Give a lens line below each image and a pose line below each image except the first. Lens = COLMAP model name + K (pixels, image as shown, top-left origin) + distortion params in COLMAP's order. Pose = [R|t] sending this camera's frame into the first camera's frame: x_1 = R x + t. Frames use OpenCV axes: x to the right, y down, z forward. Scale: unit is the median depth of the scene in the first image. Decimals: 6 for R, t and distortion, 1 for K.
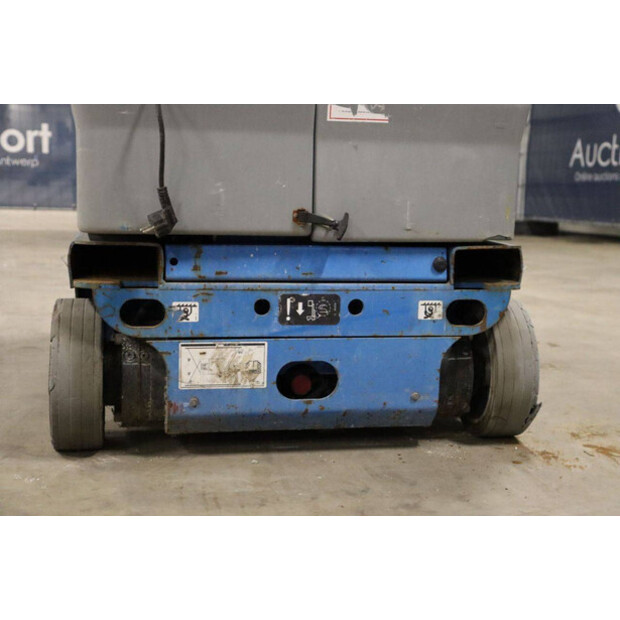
lens RADIAL K [[987.4, 0, 309.7], [0, 987.4, 312.1], [0, 0, 1]] dist [0.131496, 0.000000]
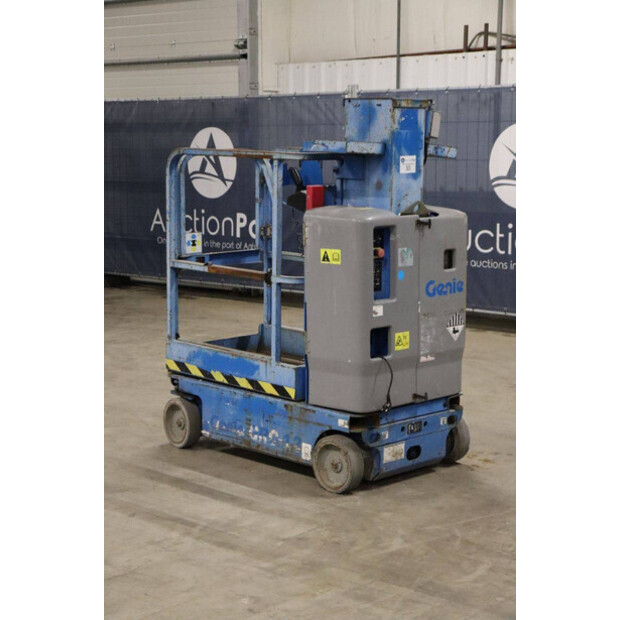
lens RADIAL K [[1237.9, 0, 312.3], [0, 1237.9, 309.5], [0, 0, 1]] dist [0.297102, 0.000000]
pose [[0.833490, -0.096041, 0.544124, -2.162404], [0.091376, 0.995177, 0.035684, -0.495797], [-0.544926, 0.019978, 0.838246, -1.832019]]
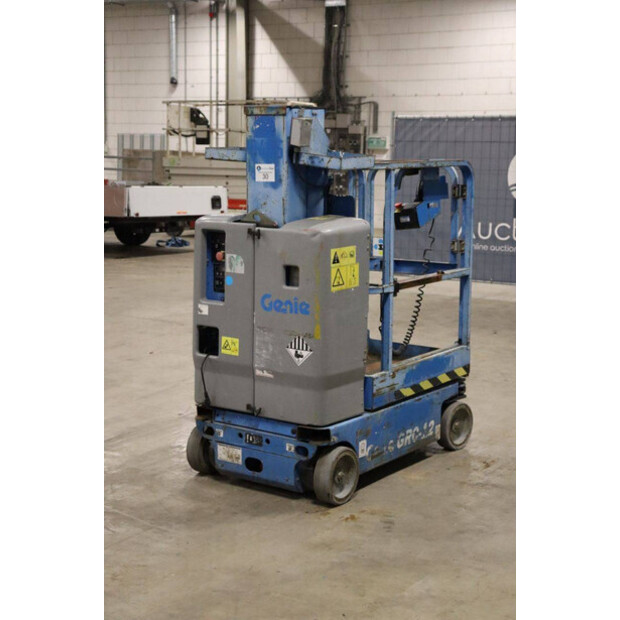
lens RADIAL K [[1048.9, 0, 311.0], [0, 1048.9, 308.6], [0, 0, 1]] dist [0.193684, 0.000000]
pose [[0.694815, 0.093020, -0.713147, 2.212462], [-0.096757, 0.994676, 0.035471, -0.494529], [0.712650, 0.044357, 0.700116, -0.978628]]
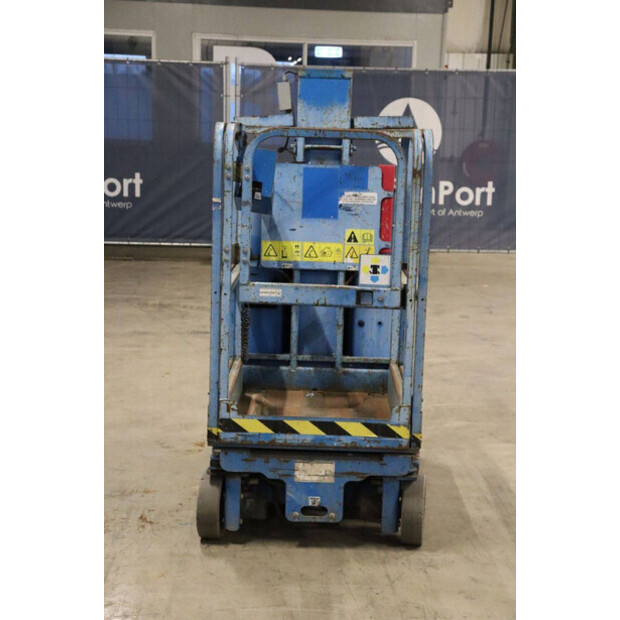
lens RADIAL K [[1209.5, 0, 310.5], [0, 1209.5, 309.3], [0, 0, 1]] dist [0.270998, 0.000000]
pose [[-0.980283, -0.082362, 0.179617, -0.608908], [-0.027319, 0.956753, 0.289615, -1.284278], [-0.195702, 0.278998, -0.940139, 4.313925]]
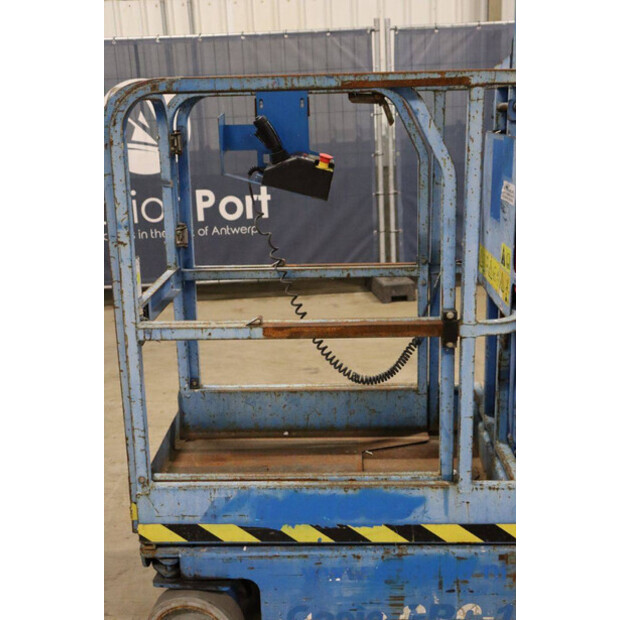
lens RADIAL K [[807.7, 0, 317.7], [0, 807.7, 314.3], [0, 0, 1]] dist [0.064800, 0.000000]
pose [[0.219525, -0.272544, 0.936765, -1.435187], [0.177476, 0.955322, 0.236353, -0.806563], [-0.959329, 0.114368, 0.258087, 1.151303]]
